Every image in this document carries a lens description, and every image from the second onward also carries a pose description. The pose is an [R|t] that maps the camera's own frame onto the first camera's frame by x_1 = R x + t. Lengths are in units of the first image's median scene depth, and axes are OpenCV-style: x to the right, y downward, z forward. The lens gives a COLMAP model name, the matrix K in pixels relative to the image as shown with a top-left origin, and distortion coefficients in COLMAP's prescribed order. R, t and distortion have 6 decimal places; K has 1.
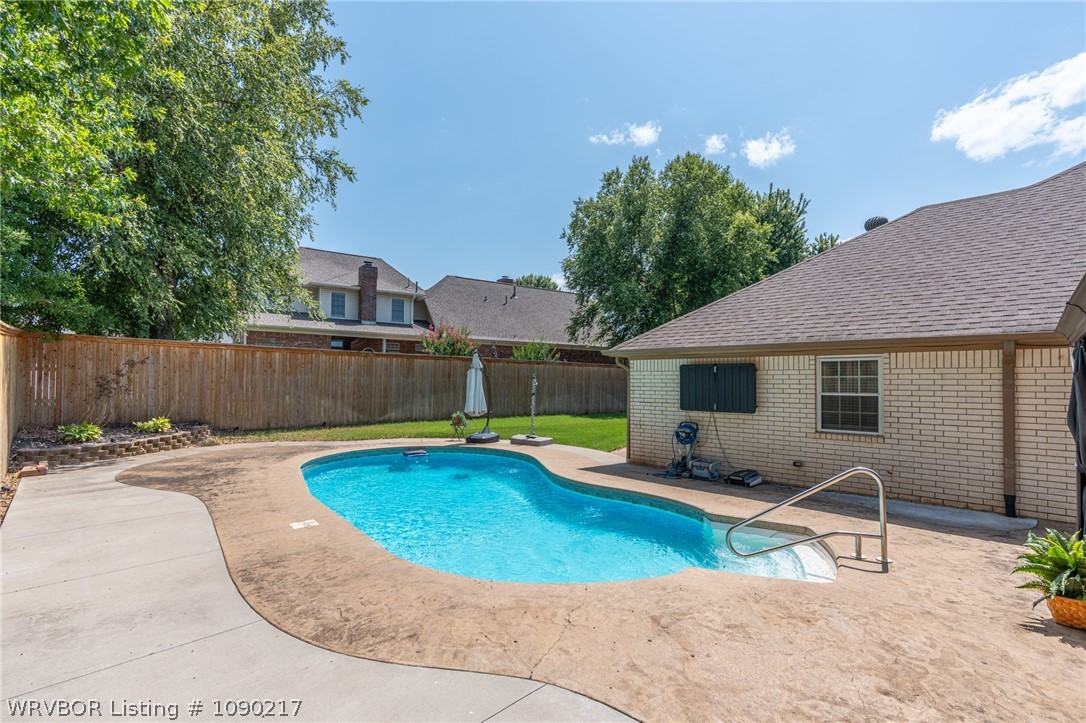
lens RADIAL K [[489.8, 0, 539.4], [0, 489.8, 376.3], [0, 0, 1]] dist [-0.011865, 0.004565]
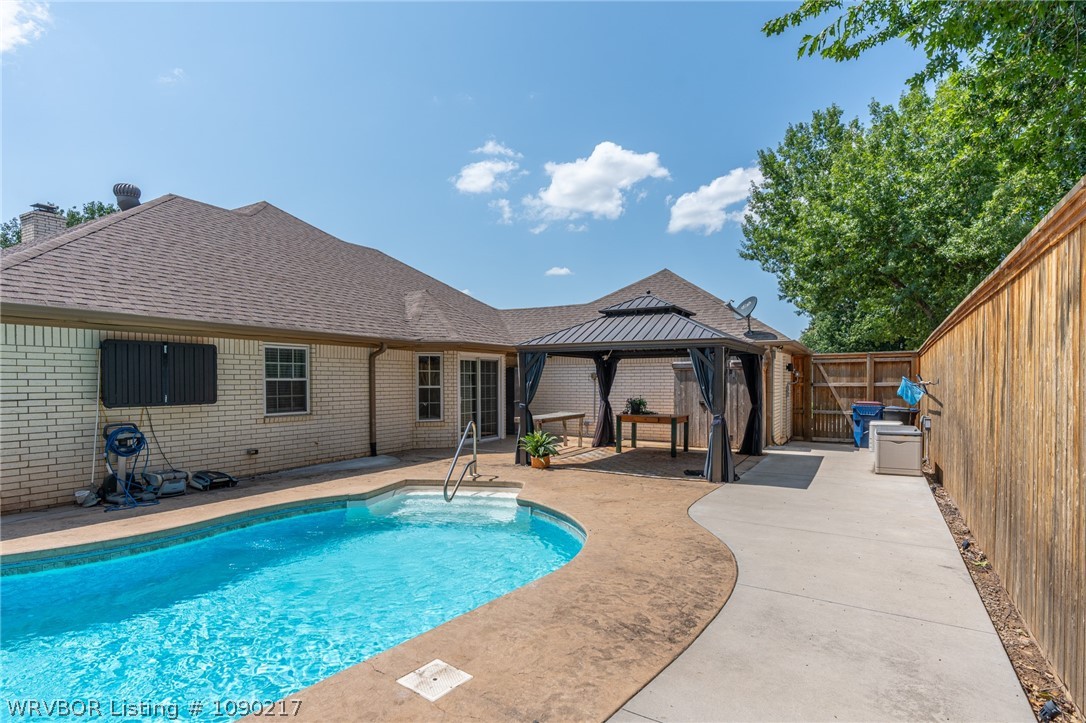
lens RADIAL K [[551.6, 0, 557.8], [0, 551.6, 401.1], [0, 0, 1]] dist [-0.005916, 0.001588]
pose [[-0.267291, -0.043619, 0.962628, -0.447251], [-0.011430, 0.999048, 0.042096, 0.017176], [-0.963548, 0.000249, -0.267535, 0.475517]]
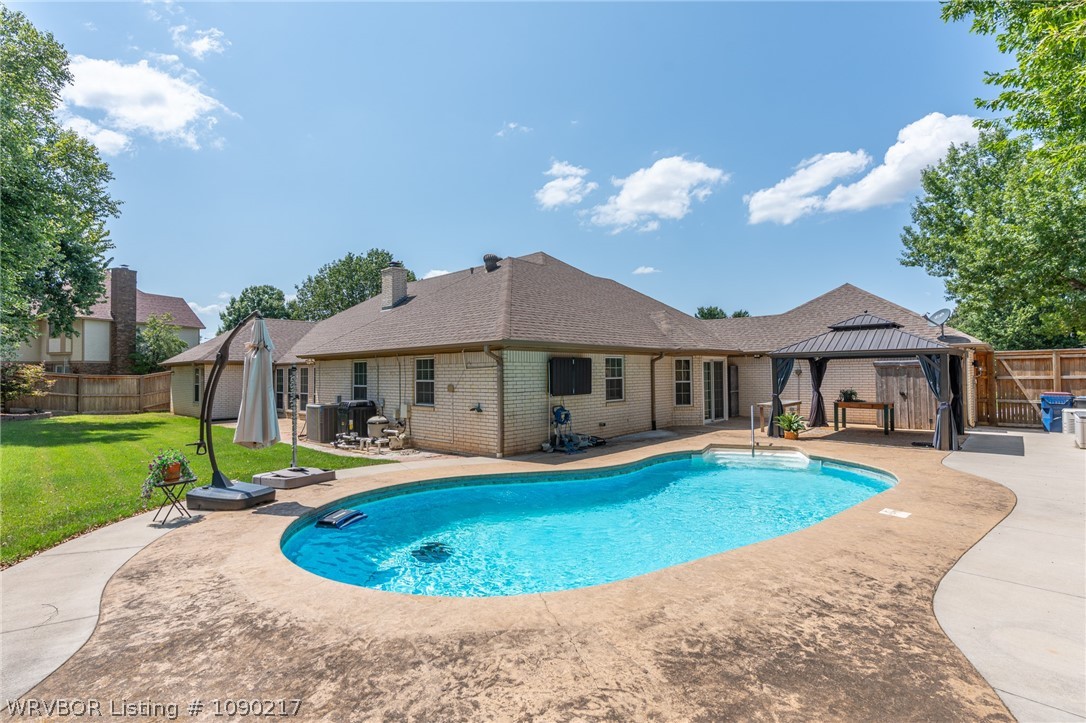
lens RADIAL K [[511.8, 0, 545.0], [0, 511.8, 362.9], [0, 0, 1]] dist [-0.011155, 0.004358]
pose [[-0.031027, 0.010130, 0.999467, -0.706259], [-0.000901, 0.999948, -0.010163, 0.002125], [-0.999518, -0.001216, -0.031016, 0.819177]]
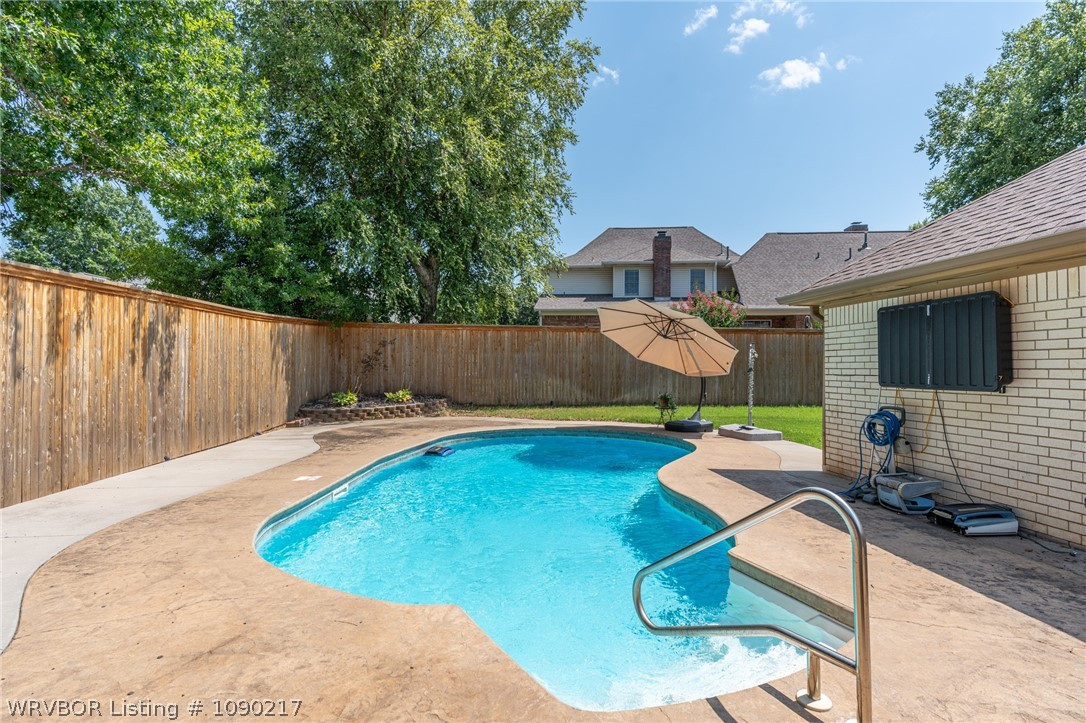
lens RADIAL K [[551.6, 0, 543.3], [0, 551.6, 362.7], [0, 0, 1]] dist [-0.005916, 0.001588]
pose [[0.772954, -0.012018, -0.634348, 0.305112], [0.009510, 0.999928, -0.007356, 0.032323], [0.634390, -0.000347, 0.773013, 0.191747]]
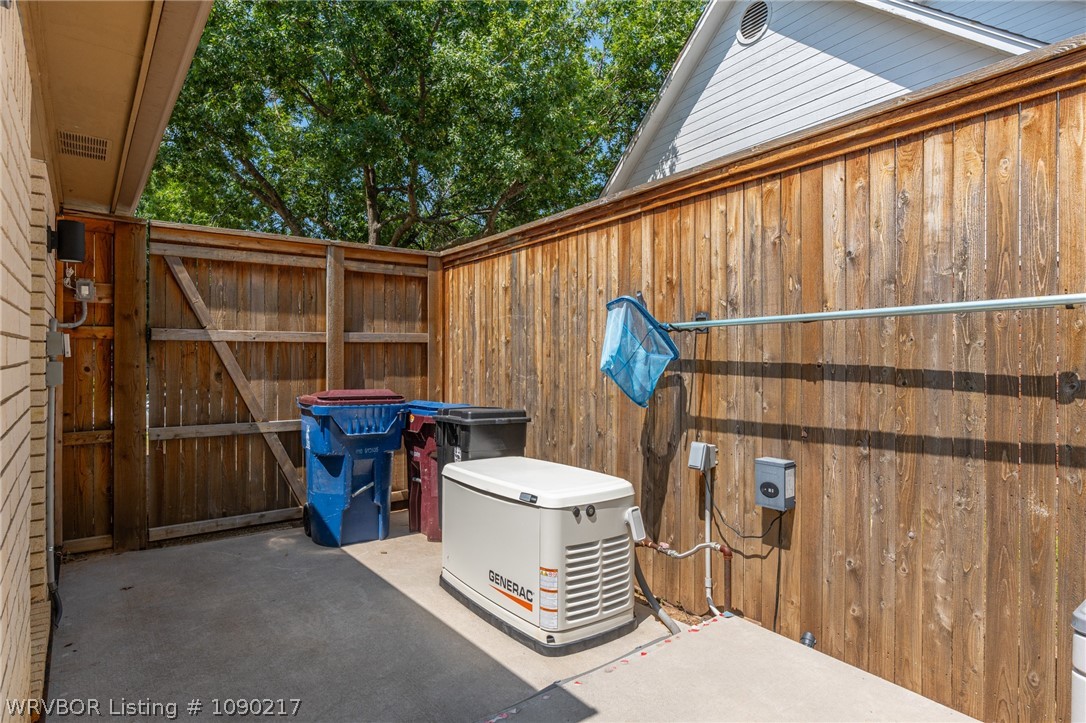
lens RADIAL K [[601.4, 0, 542.1], [0, 601.4, 354.7], [0, 0, 1]] dist [-0.000151, -0.000052]
pose [[-0.991986, -0.010403, 0.125918, 0.306973], [-0.011419, 0.999908, -0.007344, 0.037877], [-0.125830, -0.008723, -0.992013, -0.073325]]
